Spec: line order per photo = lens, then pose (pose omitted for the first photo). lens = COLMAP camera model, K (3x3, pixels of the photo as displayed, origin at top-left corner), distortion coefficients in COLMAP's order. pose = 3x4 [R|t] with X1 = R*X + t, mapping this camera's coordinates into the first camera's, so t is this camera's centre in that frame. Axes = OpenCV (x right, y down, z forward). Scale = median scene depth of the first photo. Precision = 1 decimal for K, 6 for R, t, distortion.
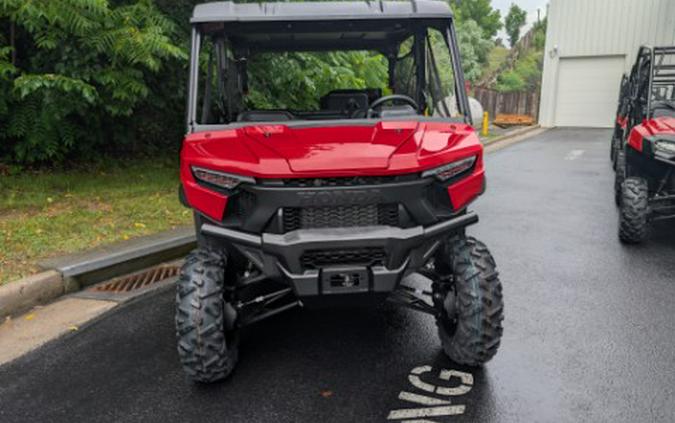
lens RADIAL K [[493.1, 0, 337.9], [0, 493.1, 209.8], [0, 0, 1]] dist [0.003541, -0.001412]
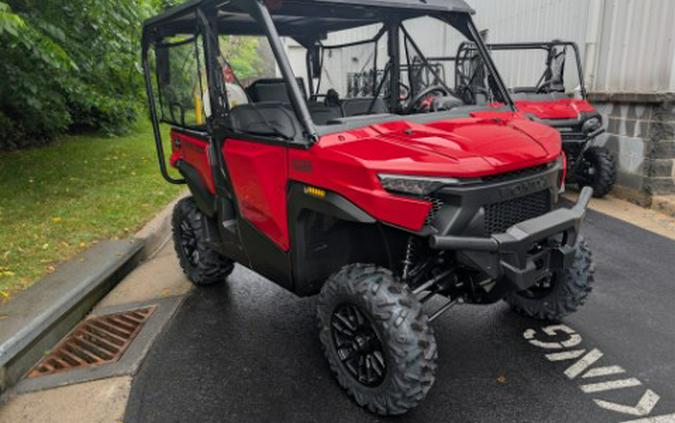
lens RADIAL K [[493.1, 0, 341.9], [0, 493.1, 215.2], [0, 0, 1]] dist [0.003541, -0.001412]
pose [[0.828241, -0.150953, 0.539657, -0.807779], [0.131381, 0.988501, 0.074866, -0.088212], [-0.544753, 0.008893, 0.838550, 0.314198]]
